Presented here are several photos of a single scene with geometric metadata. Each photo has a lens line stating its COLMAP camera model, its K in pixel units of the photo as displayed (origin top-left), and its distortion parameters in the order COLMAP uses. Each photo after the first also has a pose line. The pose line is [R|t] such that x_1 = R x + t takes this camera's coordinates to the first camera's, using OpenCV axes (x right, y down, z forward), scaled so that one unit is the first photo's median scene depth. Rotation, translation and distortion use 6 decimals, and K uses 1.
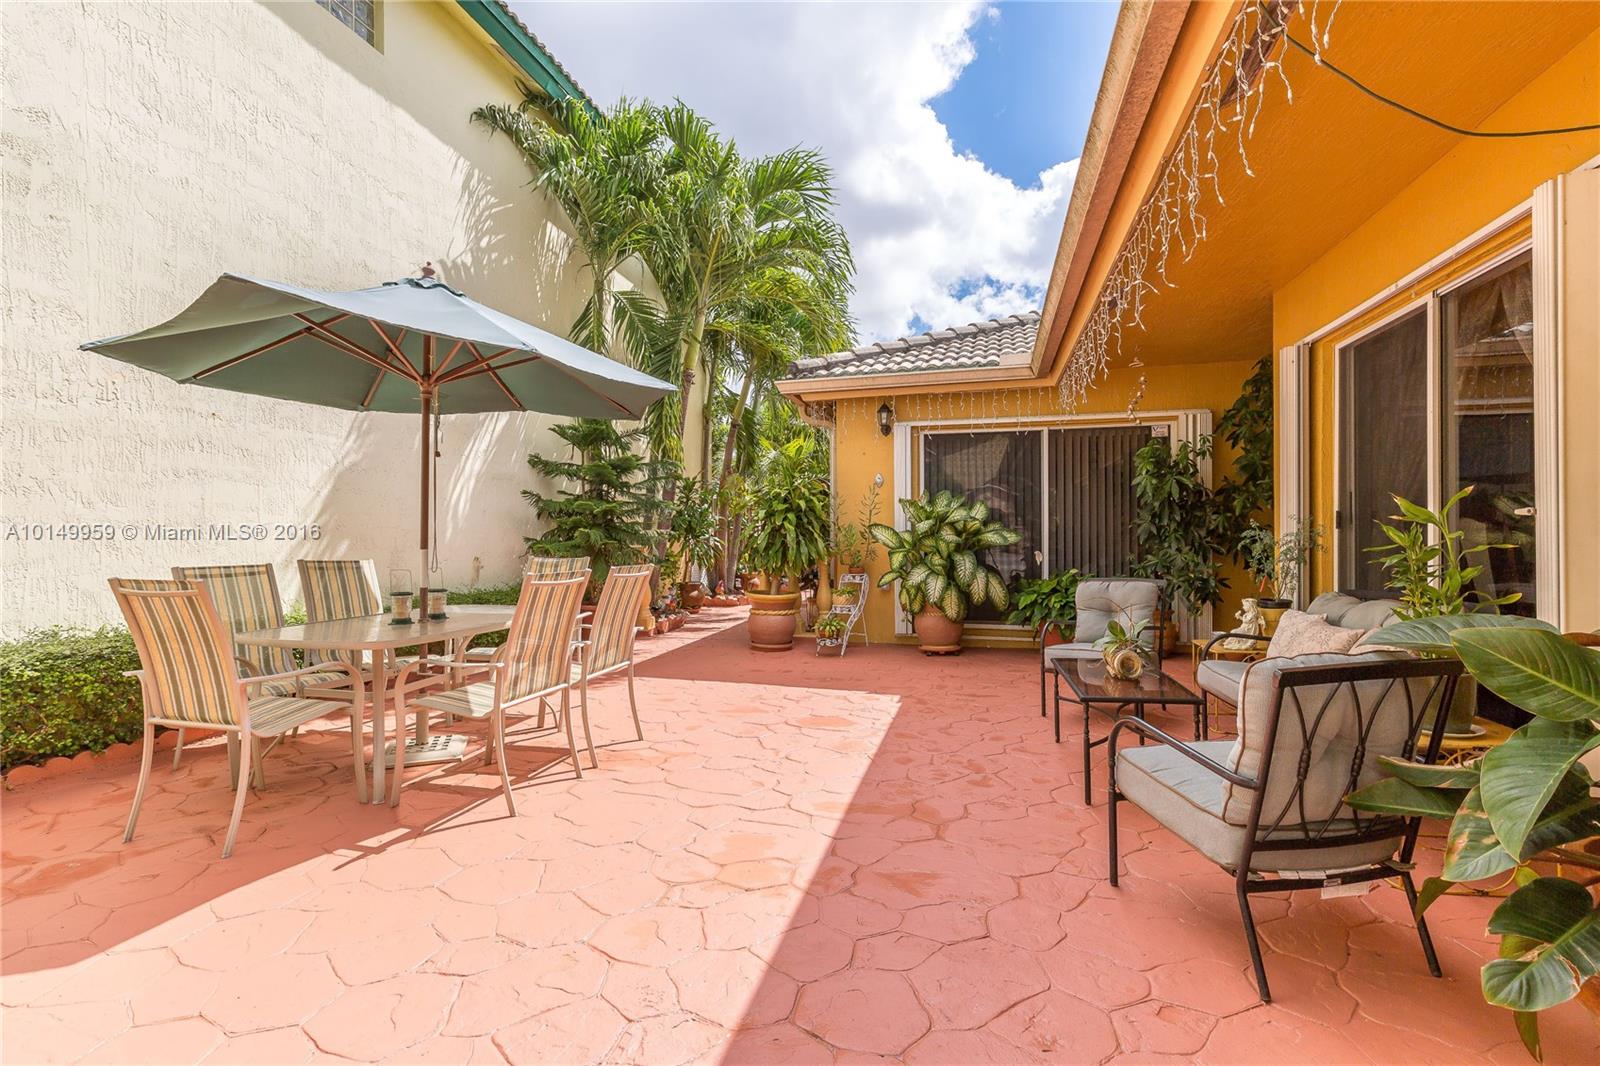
lens RADIAL K [[728.1, 0, 802.8], [0, 728.1, 533.5], [0, 0, 1]] dist [0.000846, 0.000093]
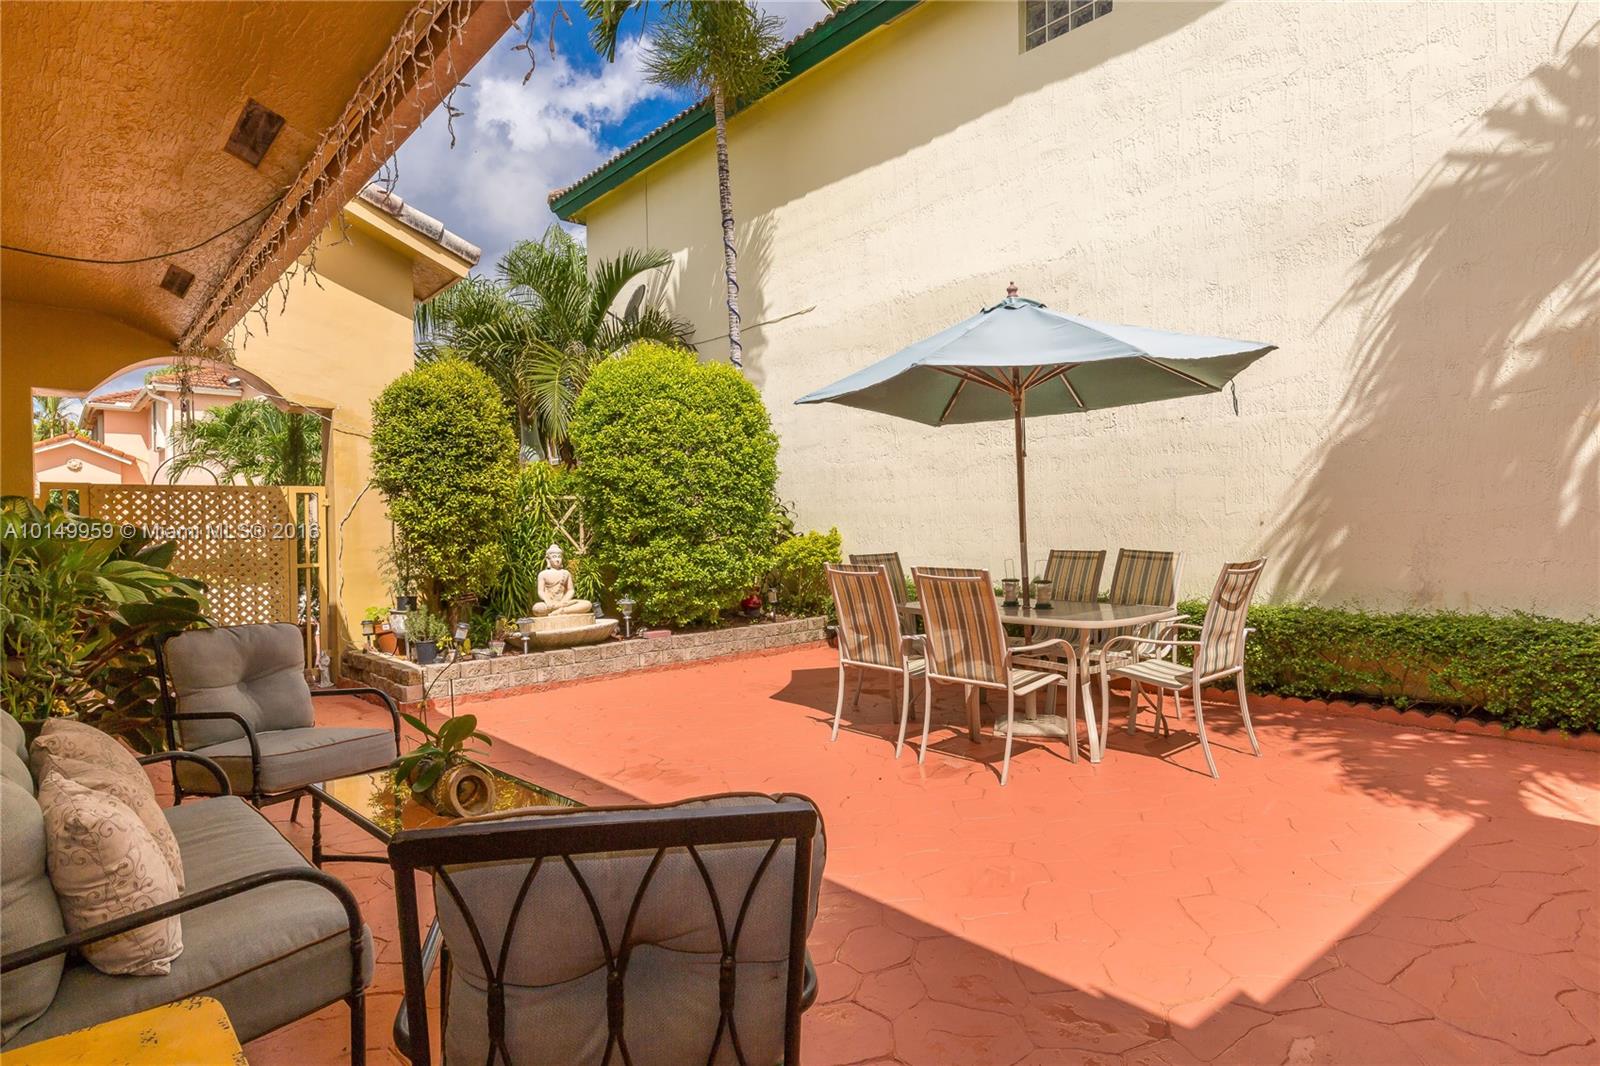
lens RADIAL K [[910.7, 0, 803.3], [0, 910.7, 528.5], [0, 0, 1]] dist [0.002292, 0.000337]
pose [[-0.588986, 0.014094, -0.808020, 0.643825], [0.015572, 0.999860, 0.006089, -0.008627], [0.807993, -0.008997, -0.589124, 1.268440]]
